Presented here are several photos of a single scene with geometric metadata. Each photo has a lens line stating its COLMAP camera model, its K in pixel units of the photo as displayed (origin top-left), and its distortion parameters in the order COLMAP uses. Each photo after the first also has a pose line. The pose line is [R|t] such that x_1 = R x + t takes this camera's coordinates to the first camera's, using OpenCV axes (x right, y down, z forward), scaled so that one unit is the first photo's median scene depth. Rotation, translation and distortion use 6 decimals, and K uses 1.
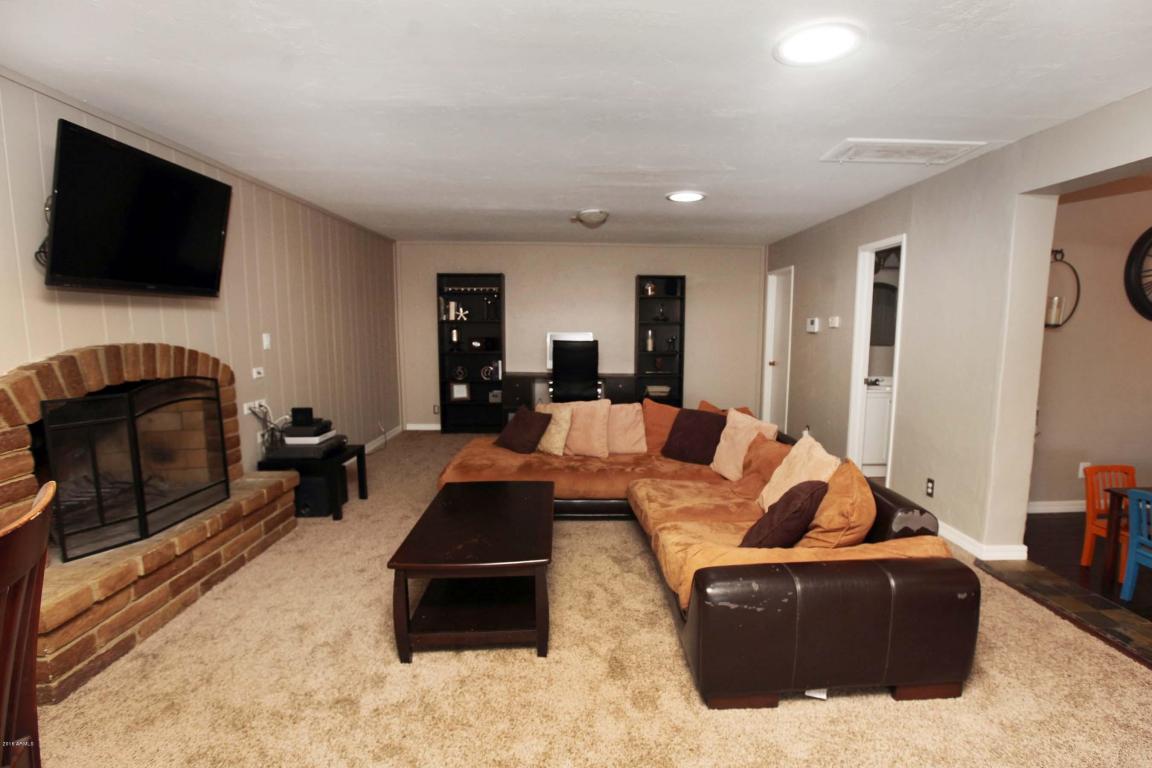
lens RADIAL K [[557.2, 0, 574.9], [0, 557.2, 392.9], [0, 0, 1]] dist [-0.065266, 0.030339]
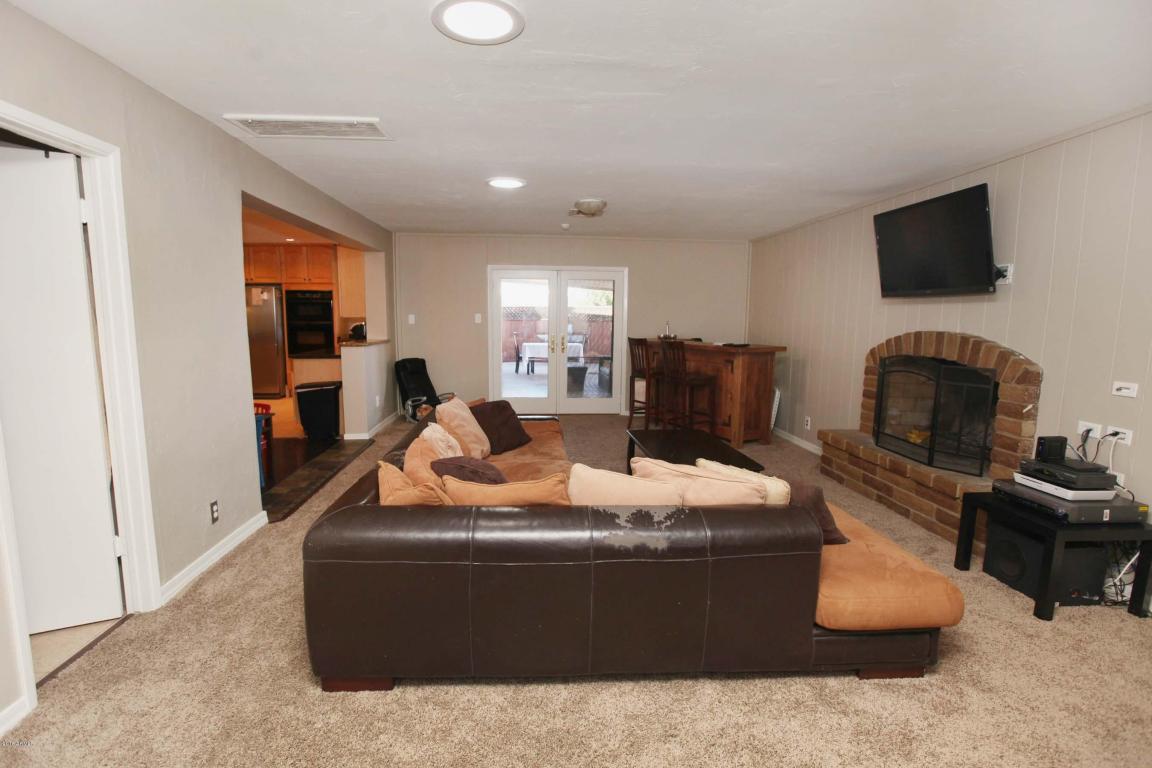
lens RADIAL K [[557.2, 0, 574.9], [0, 557.2, 392.9], [0, 0, 1]] dist [-0.065266, 0.030339]
pose [[-0.996649, 0.000137, -0.081799, 0.233374], [-0.020281, 0.968359, 0.248737, -0.249261], [0.079245, 0.249562, -0.965111, 2.161614]]
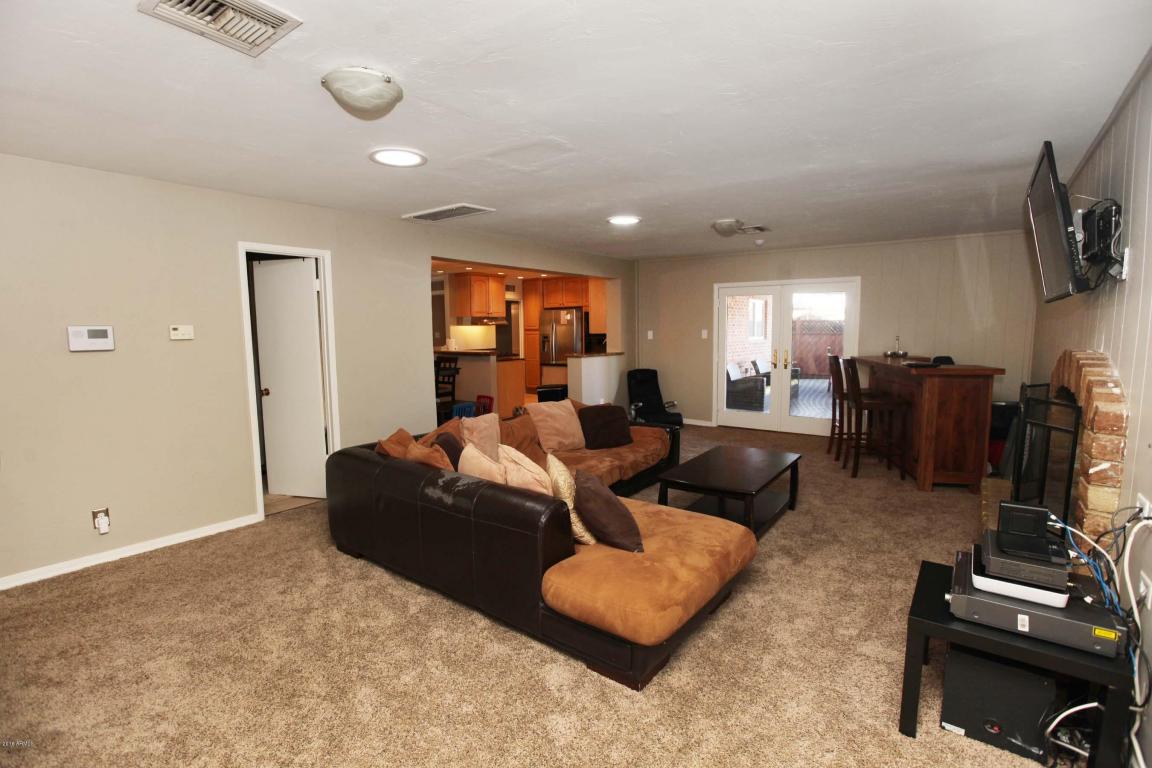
lens RADIAL K [[557.2, 0, 574.9], [0, 557.2, 392.9], [0, 0, 1]] dist [-0.065266, 0.030339]
pose [[-0.803284, -0.063166, 0.592237, -0.649534], [0.075336, 0.975598, 0.206236, -0.264505], [-0.590812, 0.210283, -0.778924, 2.137078]]
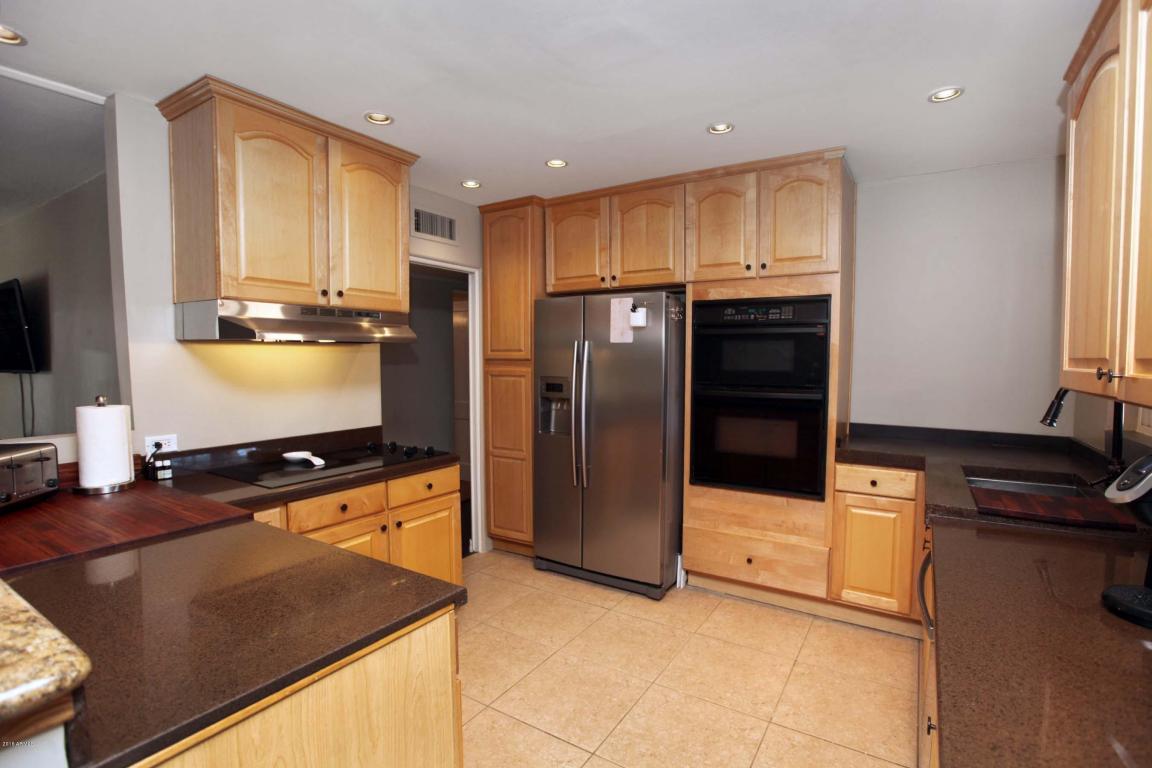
lens RADIAL K [[539.8, 0, 594.2], [0, 539.8, 387.7], [0, 0, 1]] dist [-0.058401, 0.000574]
pose [[-0.856109, -0.031243, 0.515851, 1.147460], [0.059127, 0.985695, 0.157826, -0.035123], [-0.513402, 0.165617, -0.842015, 0.101848]]
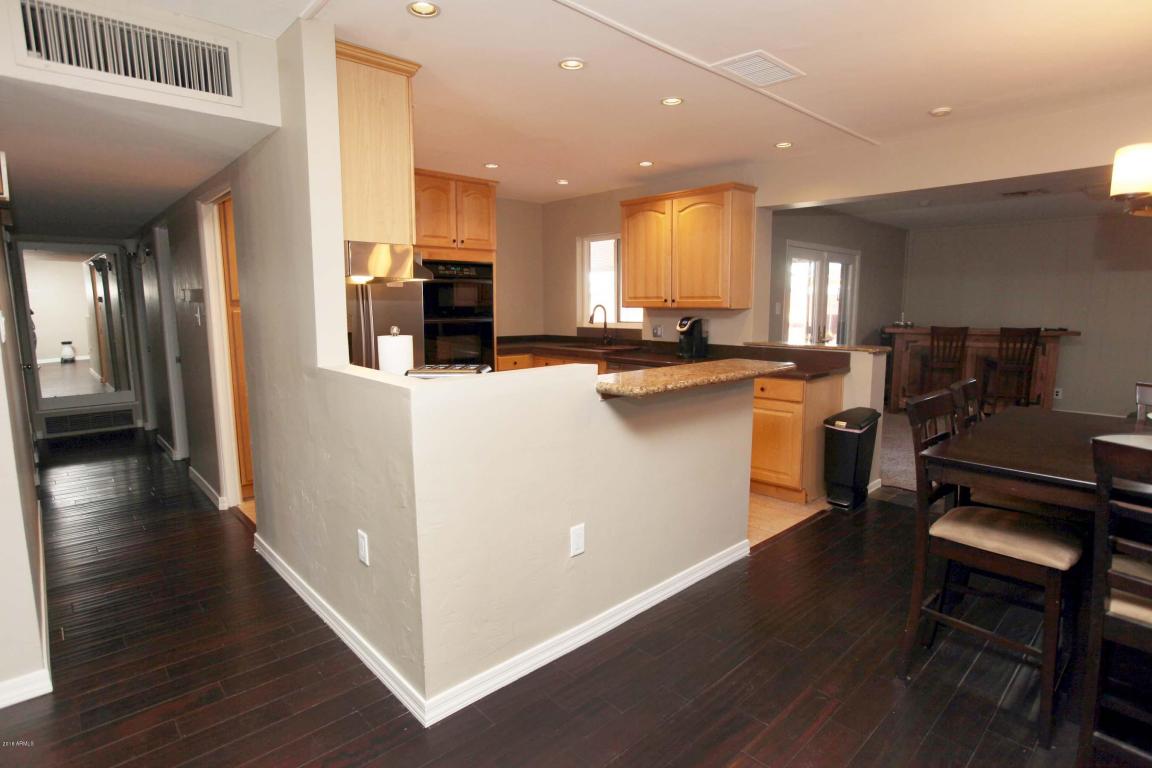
lens RADIAL K [[591.7, 0, 576.0], [0, 591.7, 384.0], [0, 0, 1]] dist [-0.054177, -0.000163]
pose [[-0.726047, 0.095202, -0.681023, 2.358939], [-0.078003, 0.972575, 0.219118, -0.079052], [0.683207, 0.212212, -0.698709, 0.624288]]
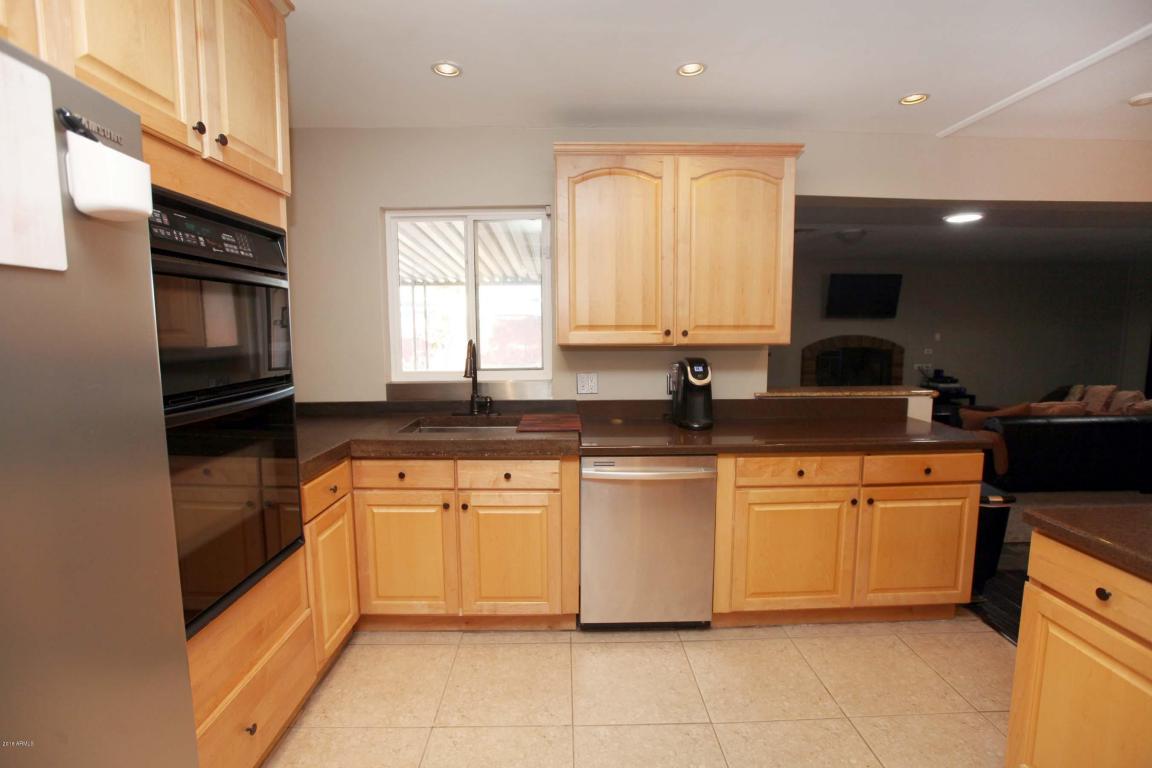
lens RADIAL K [[520.7, 0, 573.2], [0, 520.7, 382.6], [0, 0, 1]] dist [-0.042731, 0.000377]
pose [[0.026032, 0.105670, -0.994060, 1.853884], [-0.112517, 0.988388, 0.102121, 0.048182], [0.993309, 0.109190, 0.037620, -0.585900]]
